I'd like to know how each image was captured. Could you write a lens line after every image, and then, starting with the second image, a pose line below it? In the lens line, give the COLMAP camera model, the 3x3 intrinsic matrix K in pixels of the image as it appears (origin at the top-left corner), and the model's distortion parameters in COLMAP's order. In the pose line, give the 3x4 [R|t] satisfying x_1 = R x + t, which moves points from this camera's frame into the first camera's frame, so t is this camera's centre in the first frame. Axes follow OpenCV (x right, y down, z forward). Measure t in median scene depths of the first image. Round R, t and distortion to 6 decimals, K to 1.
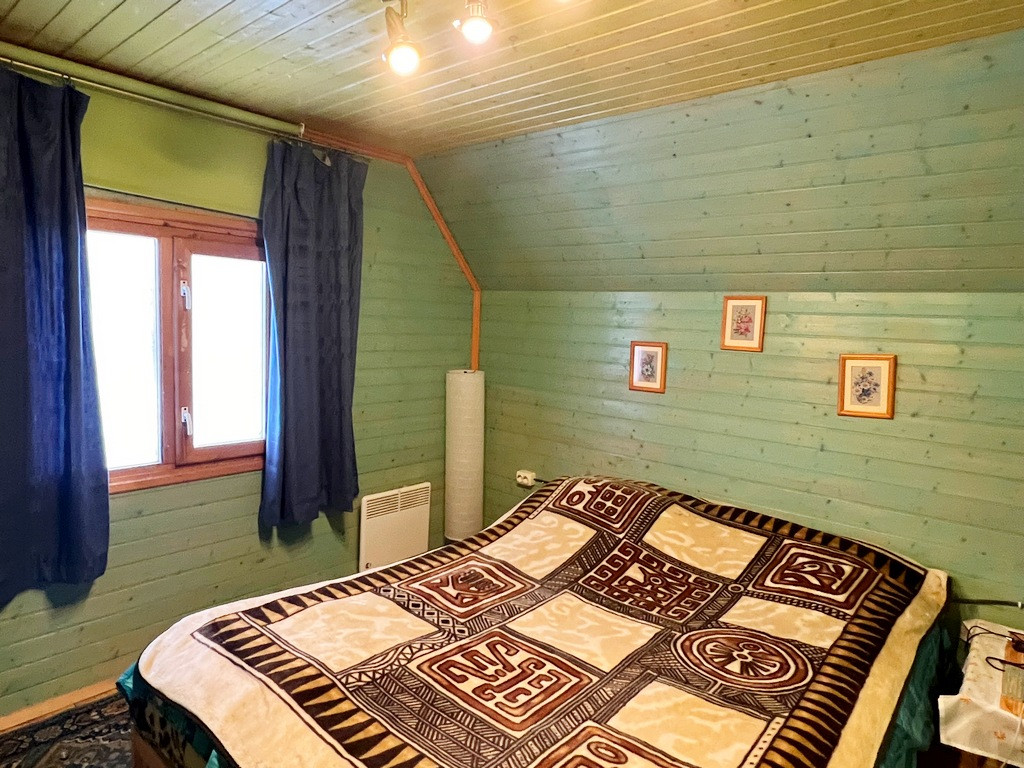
lens RADIAL K [[618.8, 0, 510.4], [0, 618.8, 383.7], [0, 0, 1]] dist [-0.003714, -0.003351]
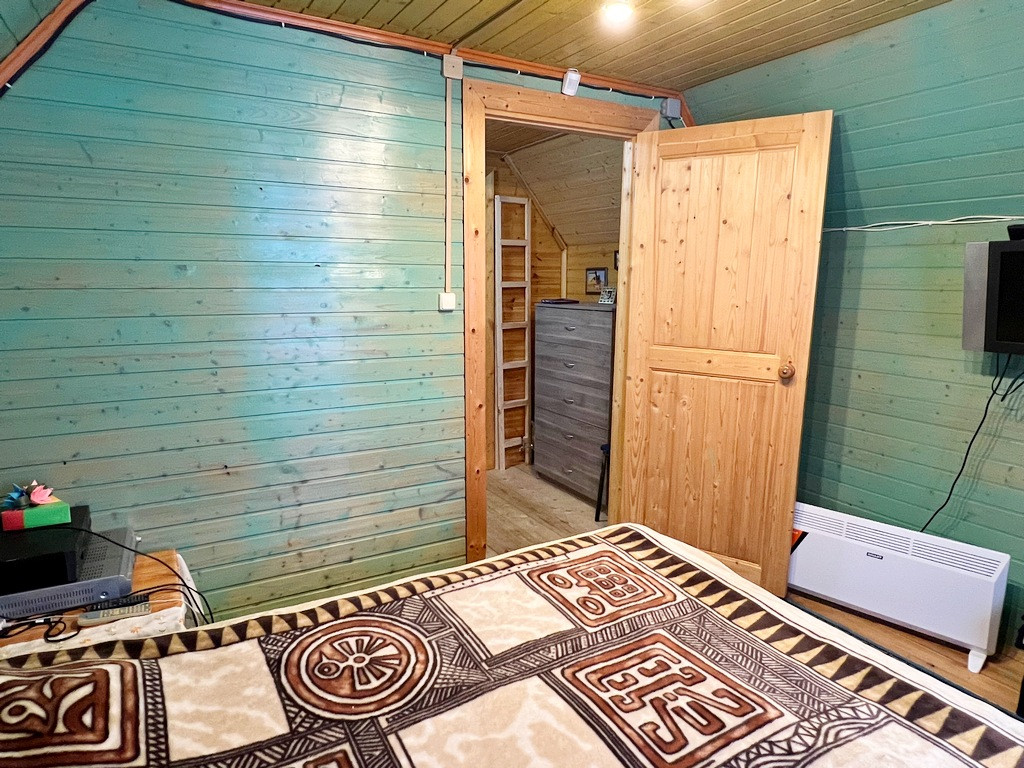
lens RADIAL K [[618.8, 0, 504.0], [0, 618.8, 382.6], [0, 0, 1]] dist [-0.003714, -0.003351]
pose [[-0.939138, -0.102995, 0.327738, -0.025792], [-0.007348, 0.959804, 0.280574, -0.112200], [-0.343462, 0.261089, -0.902145, 1.292968]]
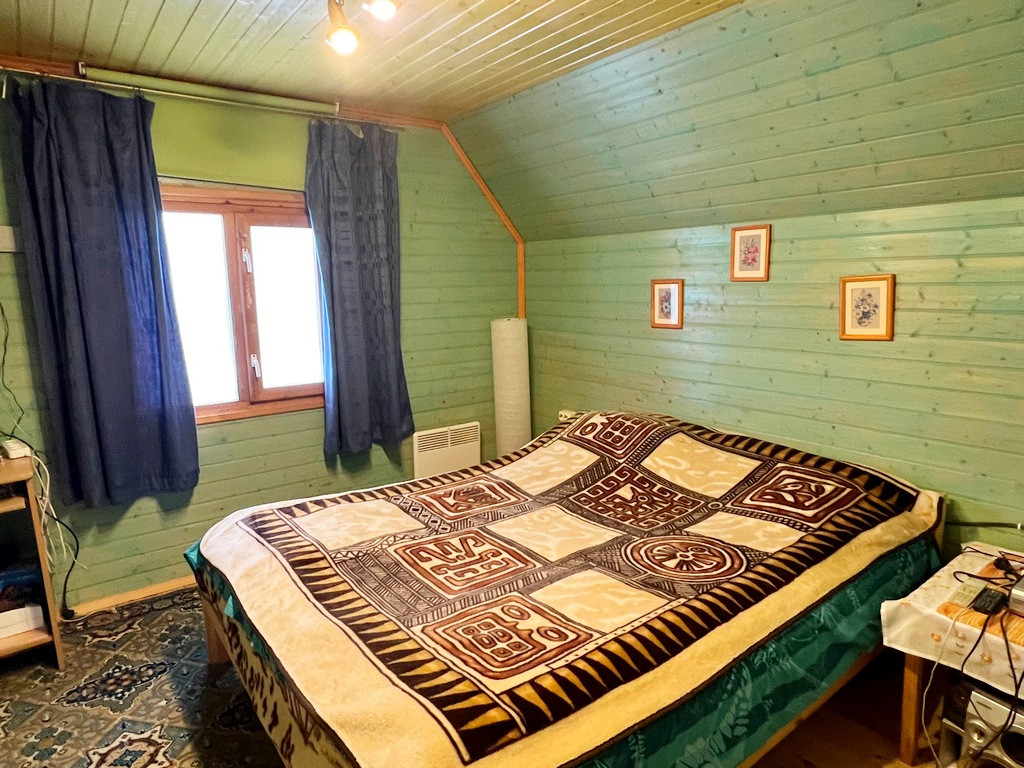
lens RADIAL K [[618.8, 0, 509.1], [0, 618.8, 385.4], [0, 0, 1]] dist [-0.003714, -0.003351]
pose [[0.976389, -0.023003, -0.214794, 0.258730], [0.036163, 0.997688, 0.057540, 0.054724], [0.212973, -0.063949, 0.974963, -0.092068]]
